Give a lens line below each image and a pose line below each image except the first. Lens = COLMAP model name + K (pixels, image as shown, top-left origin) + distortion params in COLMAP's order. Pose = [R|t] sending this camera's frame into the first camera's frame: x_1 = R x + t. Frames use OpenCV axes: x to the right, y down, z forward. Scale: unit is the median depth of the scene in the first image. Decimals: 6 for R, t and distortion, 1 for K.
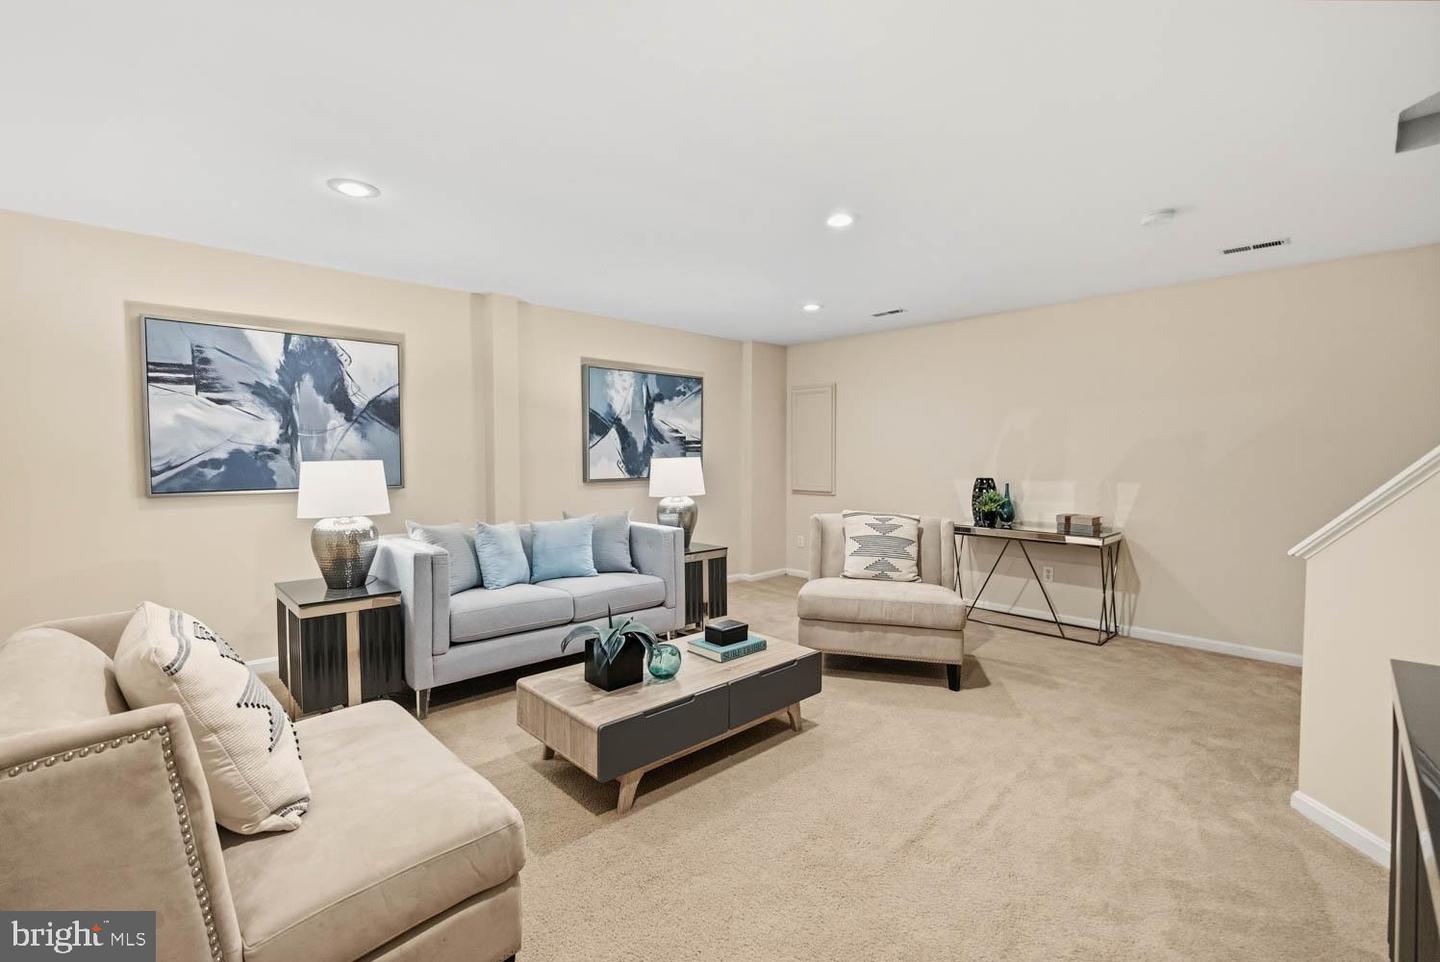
lens RADIAL K [[647.9, 0, 717.0], [0, 647.9, 472.1], [0, 0, 1]] dist [0.001295, 0.000111]
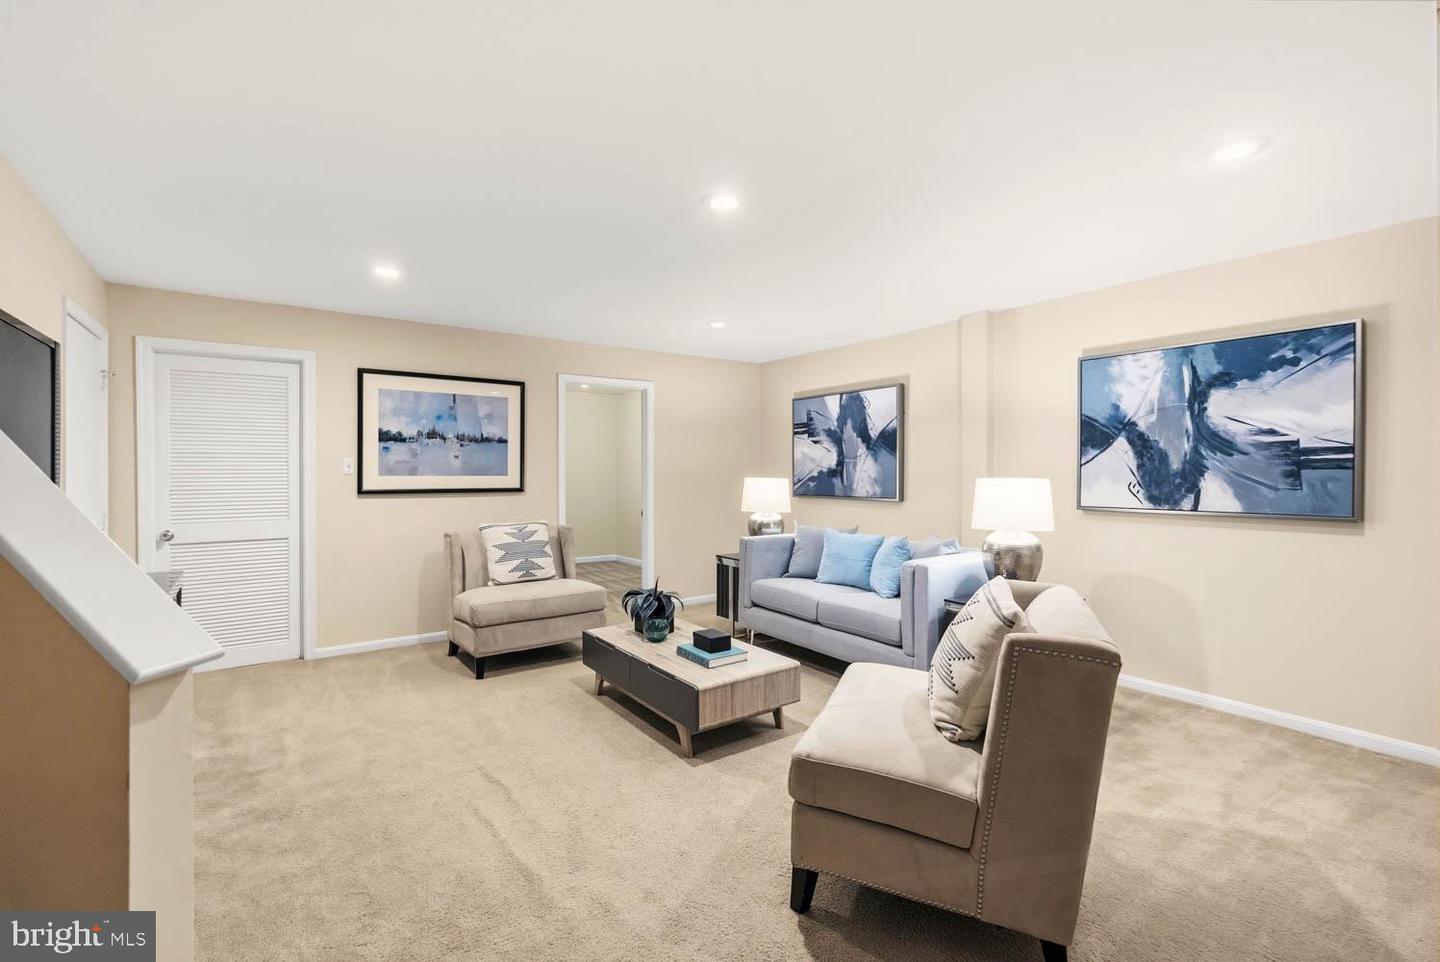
lens RADIAL K [[647.9, 0, 717.0], [0, 647.9, 472.1], [0, 0, 1]] dist [0.001295, 0.000111]
pose [[-0.155826, -0.002314, -0.987782, 0.679476], [-0.027043, 0.999632, 0.001924, -0.020457], [0.987414, 0.027012, -0.155831, 0.741508]]
